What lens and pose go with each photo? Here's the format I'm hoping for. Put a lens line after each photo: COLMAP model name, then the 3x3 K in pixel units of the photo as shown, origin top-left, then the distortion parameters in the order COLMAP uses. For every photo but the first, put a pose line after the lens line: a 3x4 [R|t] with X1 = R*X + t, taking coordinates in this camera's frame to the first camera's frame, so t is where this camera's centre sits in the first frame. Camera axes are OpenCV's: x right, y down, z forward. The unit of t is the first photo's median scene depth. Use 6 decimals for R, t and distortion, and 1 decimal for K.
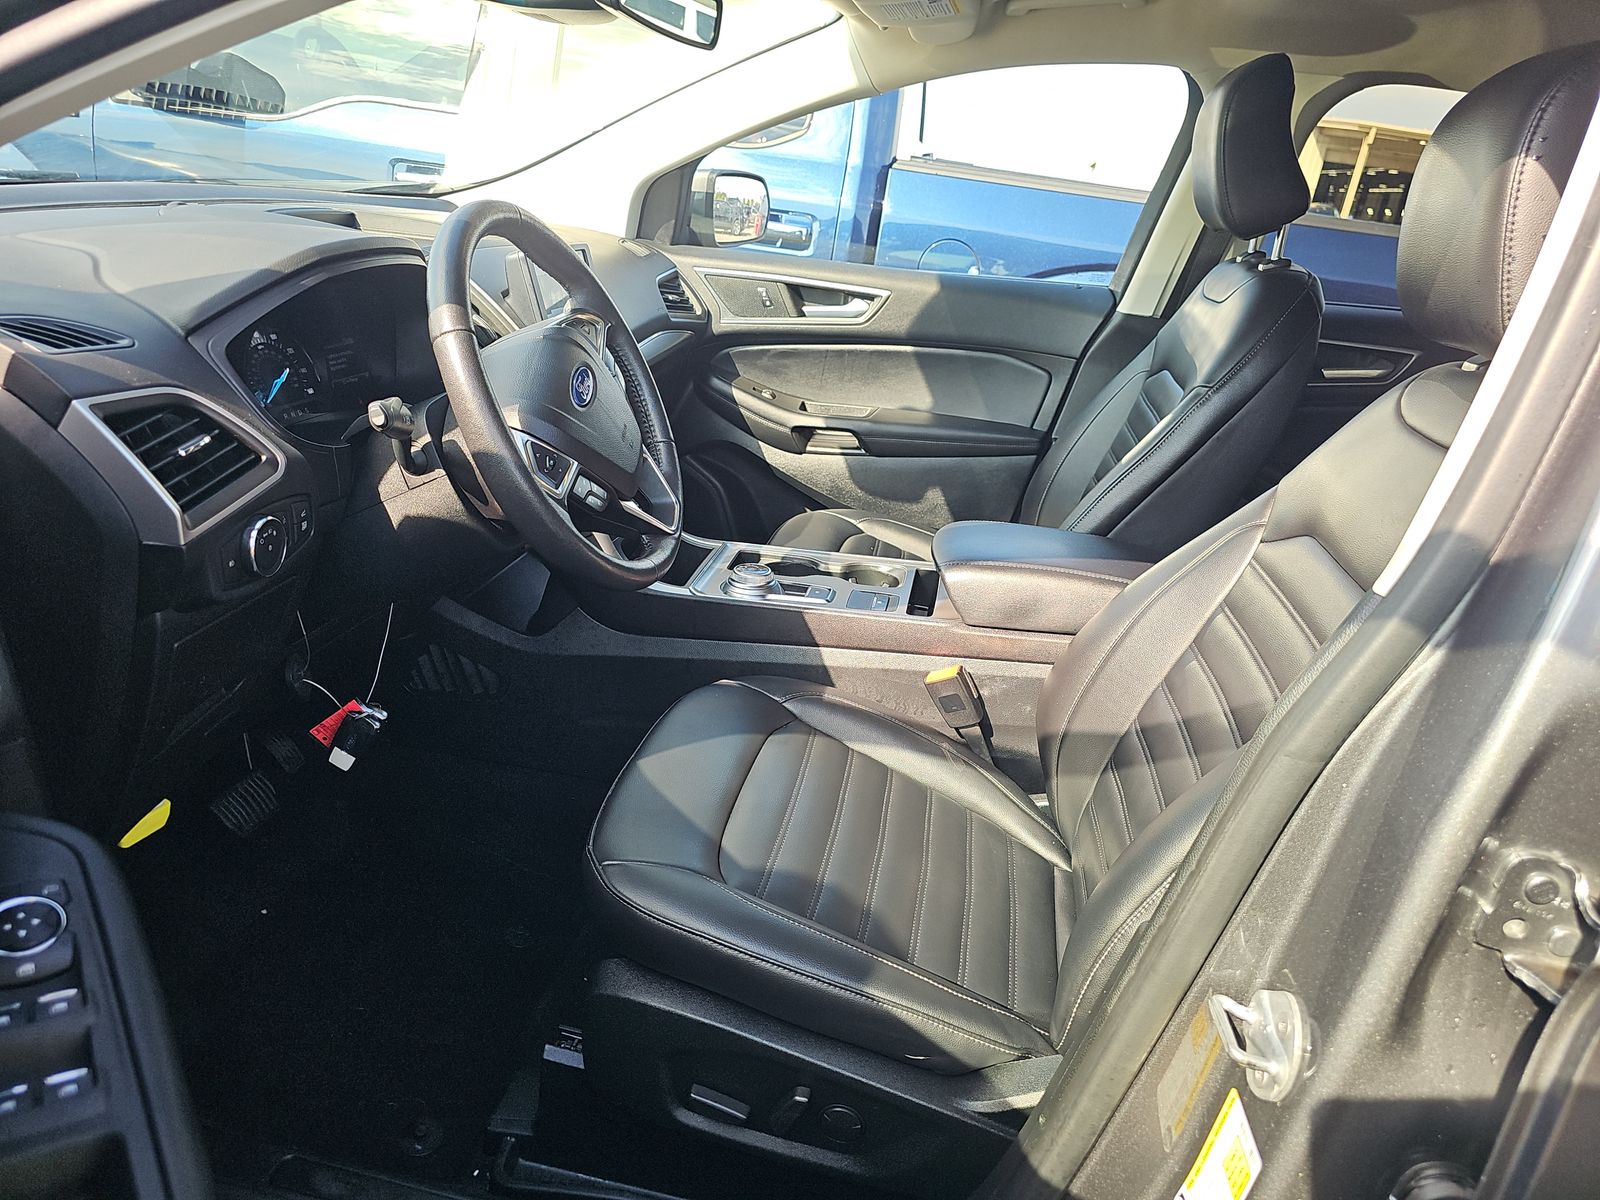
lens RADIAL K [[1059.9, 0, 804.7], [0, 1059.9, 618.0], [0, 0, 1]] dist [0.062395, -0.087758]
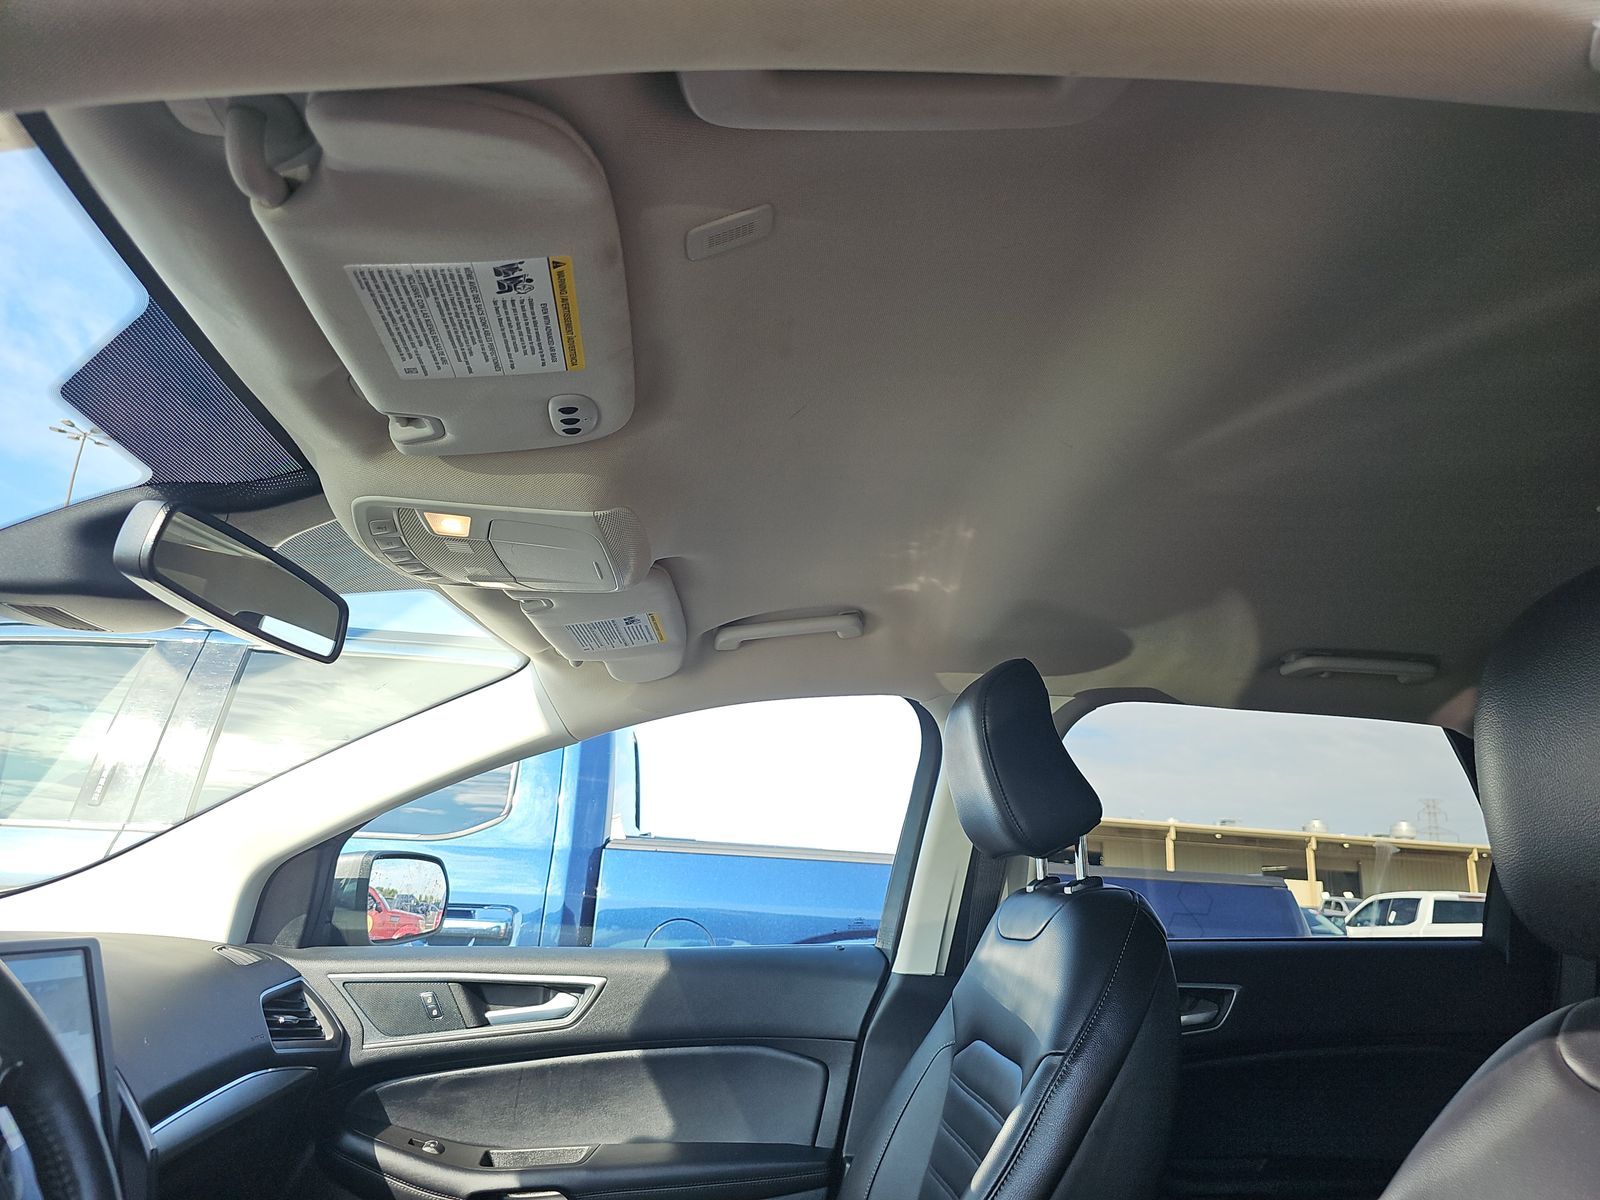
lens RADIAL K [[1059.9, 0, 804.7], [0, 1059.9, 618.0], [0, 0, 1]] dist [0.062395, -0.087758]
pose [[0.967328, -0.018892, 0.252824, 0.029894], [0.165751, 0.801708, -0.574274, -0.049535], [-0.191842, 0.597417, 0.778646, 0.220129]]
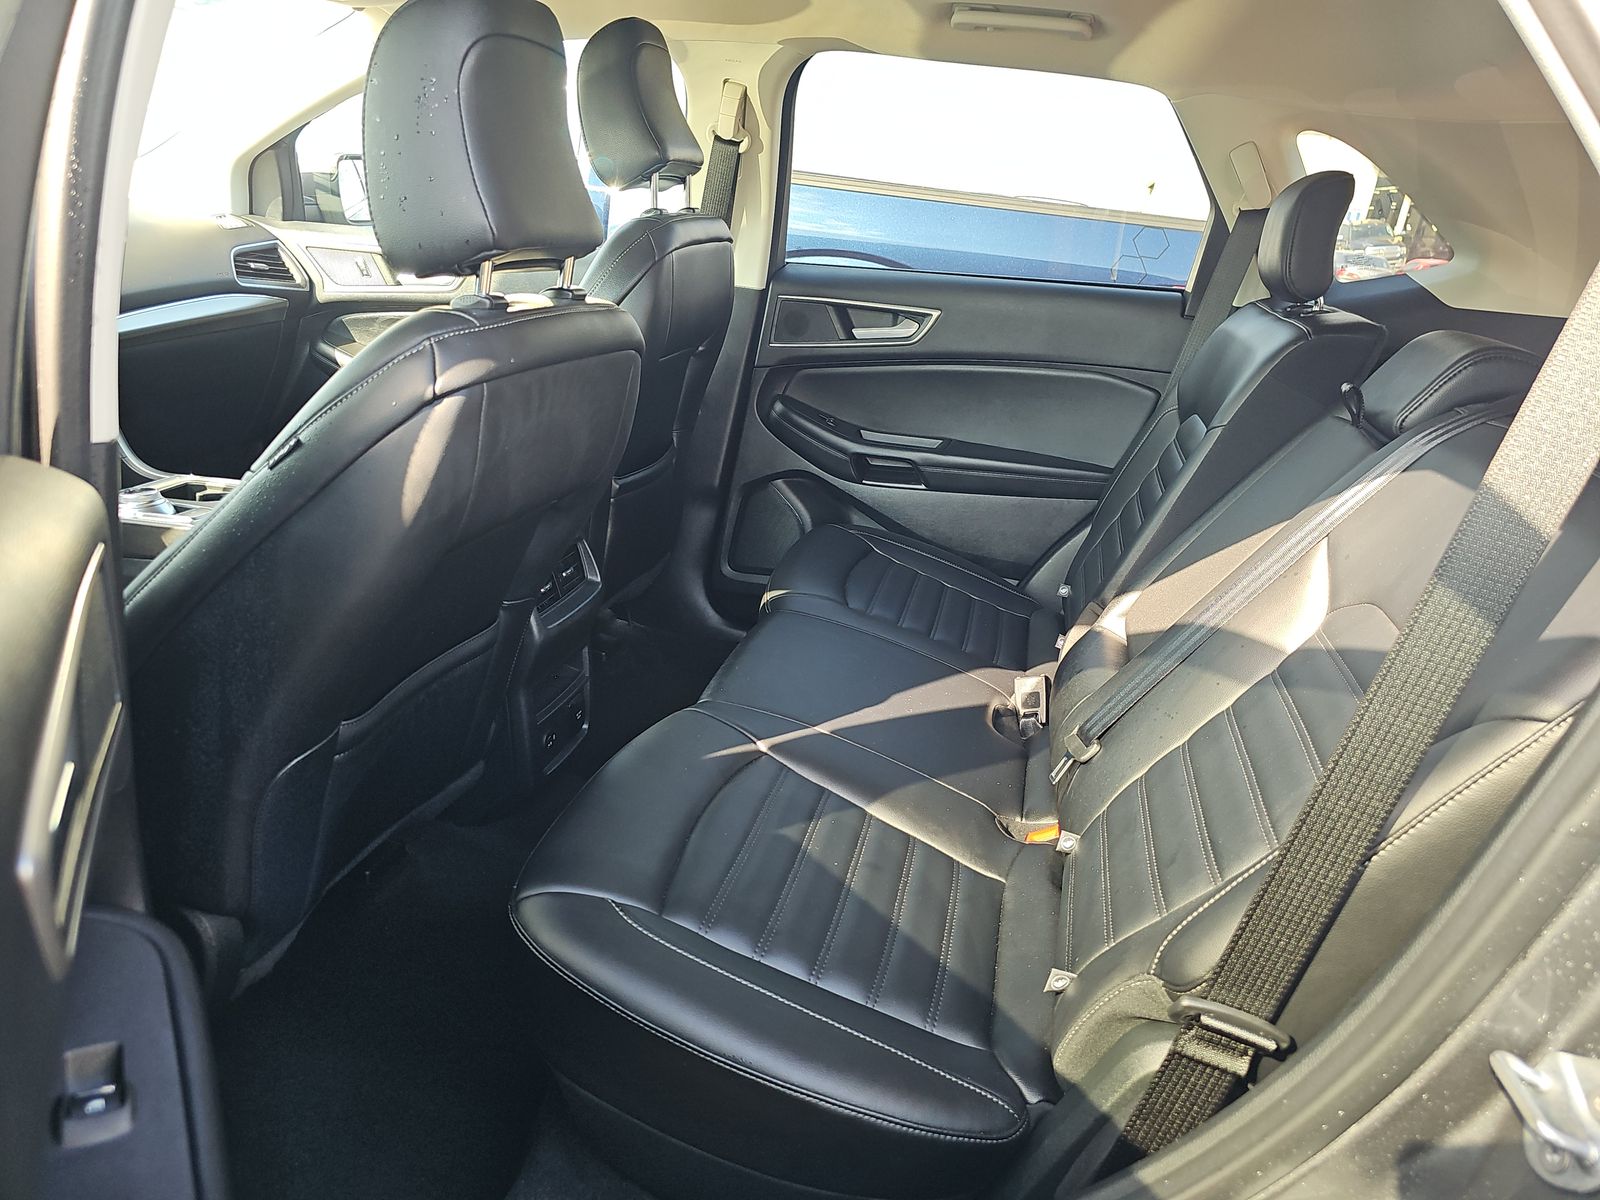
lens RADIAL K [[1059.9, 0, 804.7], [0, 1059.9, 618.0], [0, 0, 1]] dist [0.062395, -0.087758]
pose [[0.997606, 0.008833, -0.068589, 0.474335], [-0.010238, 0.999744, -0.020156, 0.066543], [0.068394, 0.020810, 0.997441, -0.031629]]
